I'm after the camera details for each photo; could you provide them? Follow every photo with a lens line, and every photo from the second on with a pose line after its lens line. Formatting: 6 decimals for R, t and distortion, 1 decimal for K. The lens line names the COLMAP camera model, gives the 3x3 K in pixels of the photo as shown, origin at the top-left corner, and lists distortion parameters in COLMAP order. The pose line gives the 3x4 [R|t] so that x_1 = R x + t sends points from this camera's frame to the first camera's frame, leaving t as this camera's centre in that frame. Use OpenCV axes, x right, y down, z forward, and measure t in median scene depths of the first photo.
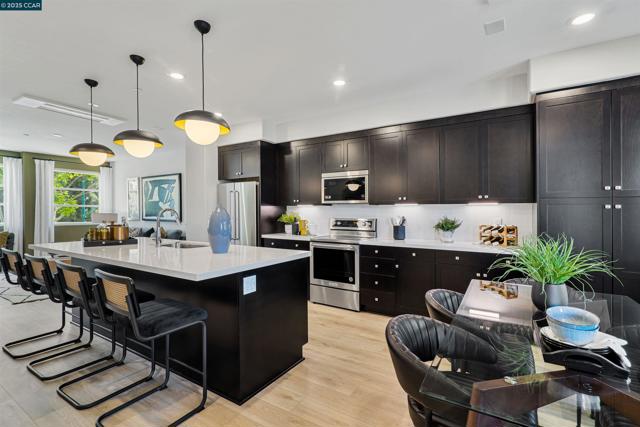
lens RADIAL K [[297.5, 0, 316.3], [0, 297.5, 218.0], [0, 0, 1]] dist [-0.001410, -0.002516]
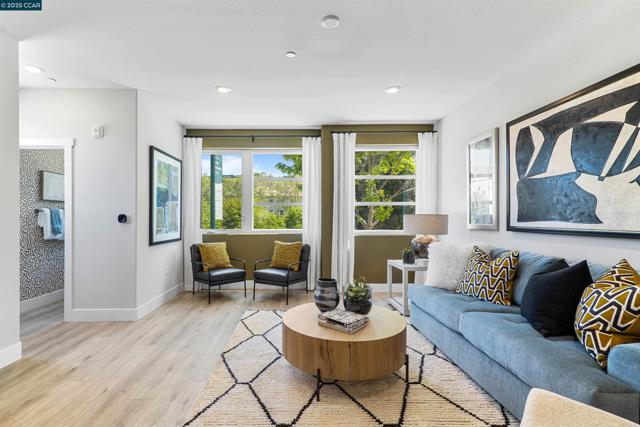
lens RADIAL K [[297.5, 0, 316.9], [0, 297.5, 219.5], [0, 0, 1]] dist [-0.001410, -0.002516]
pose [[0.580397, -0.000546, -0.814334, -0.431176], [-0.008344, 0.999943, -0.006617, -0.002148], [0.814291, 0.010635, 0.580359, 0.588284]]
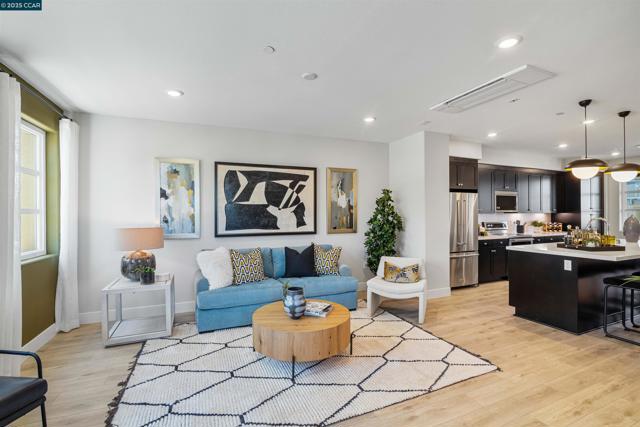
lens RADIAL K [[282.2, 0, 321.3], [0, 282.2, 215.6], [0, 0, 1]] dist [-0.000715, 0.000003]
pose [[0.566357, -0.006679, 0.824133, -0.965544], [0.027599, 0.999560, -0.010866, -0.023398], [-0.823698, 0.028899, 0.566292, 0.559841]]
